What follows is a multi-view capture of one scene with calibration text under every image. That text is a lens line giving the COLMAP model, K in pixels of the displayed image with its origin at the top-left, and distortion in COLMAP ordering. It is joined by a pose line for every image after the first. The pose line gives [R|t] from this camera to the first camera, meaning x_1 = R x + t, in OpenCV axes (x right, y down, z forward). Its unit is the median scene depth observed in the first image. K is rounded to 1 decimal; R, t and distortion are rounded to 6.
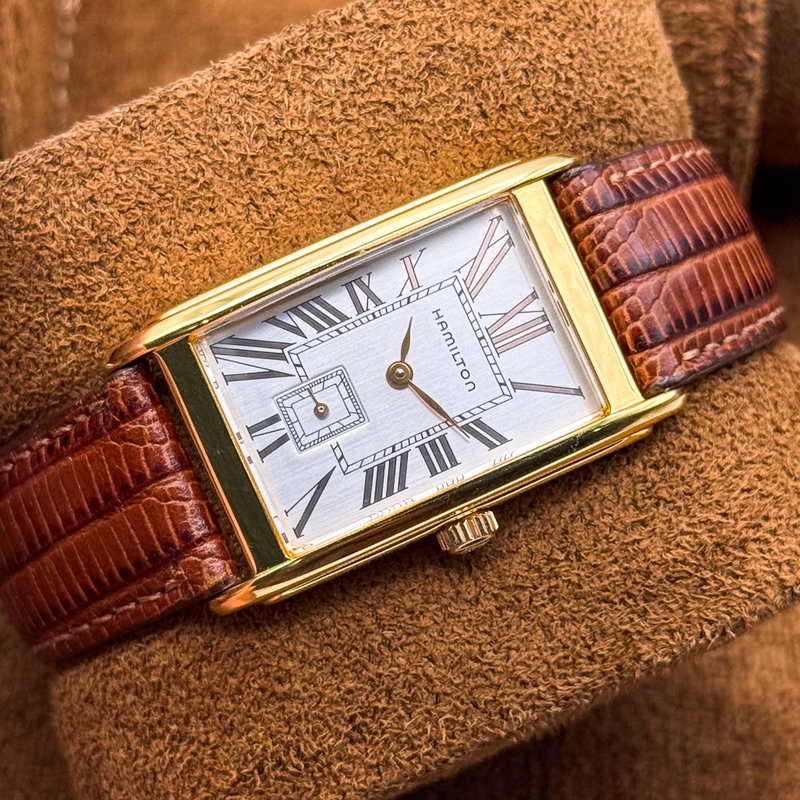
lens RADIAL K [[2887.7, 0, 400.0], [0, 2887.7, 400.0], [0, 0, 1]] dist [0.253509, -0.556993]
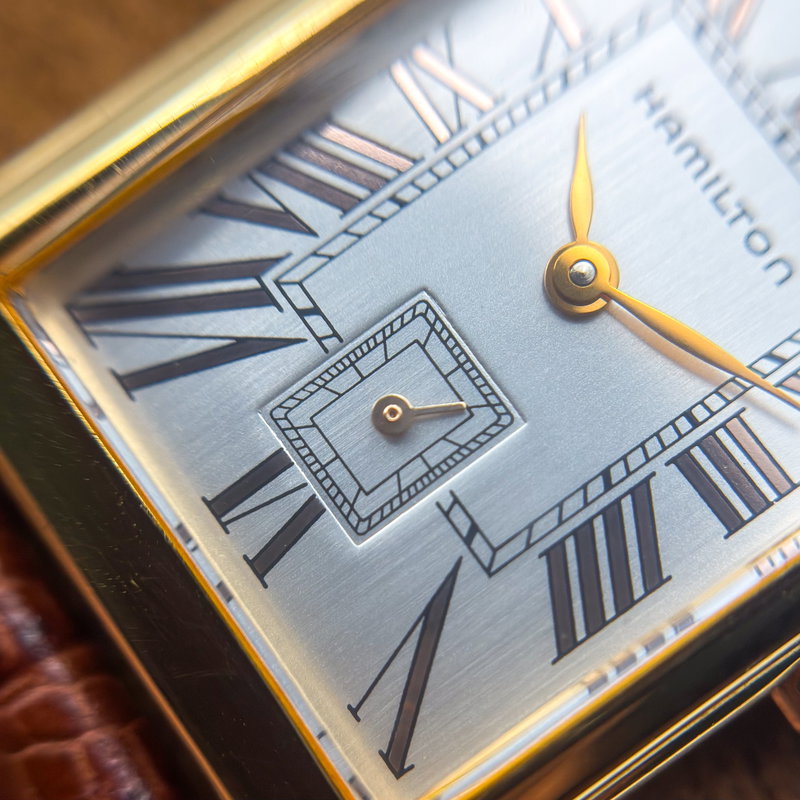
lens RADIAL K [[1631.6, 0, 426.2], [0, 1631.6, 401.0], [0, 0, 1]] dist [0.681596, -0.033028]
pose [[0.979645, -0.200425, -0.011219, -0.020303], [0.199895, 0.979121, -0.036939, 0.010225], [0.018388, 0.033945, 0.999255, 0.788446]]
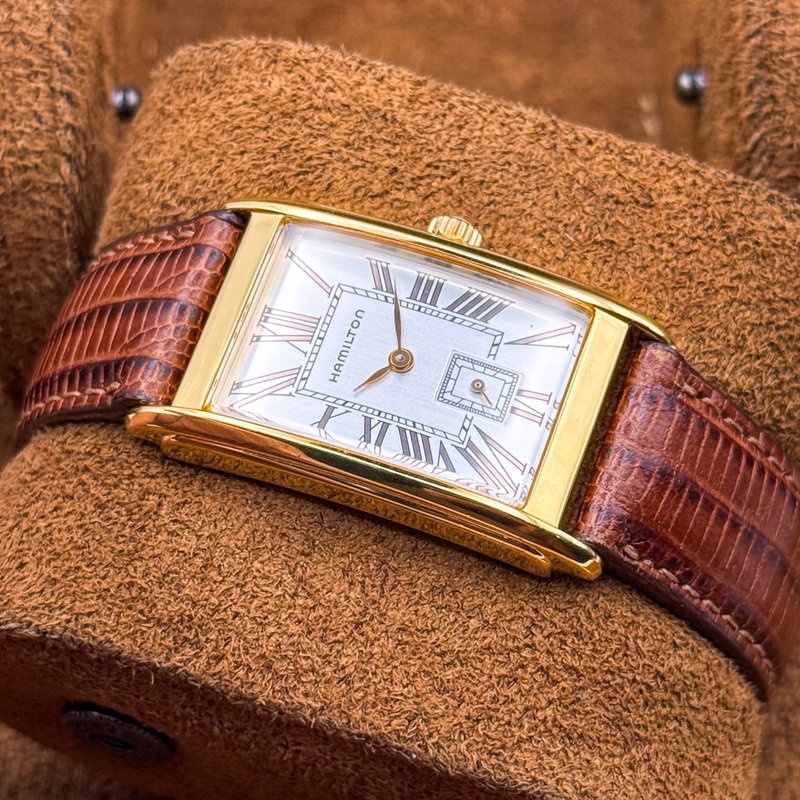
lens RADIAL K [[2887.7, 0, 400.0], [0, 2887.7, 400.0], [0, 0, 1]] dist [0.253509, -0.556993]
pose [[-0.721071, -0.643927, 0.255763, -0.278851], [0.687895, -0.621224, 0.375342, -0.413767], [-0.082807, 0.446587, 0.890900, 0.066479]]
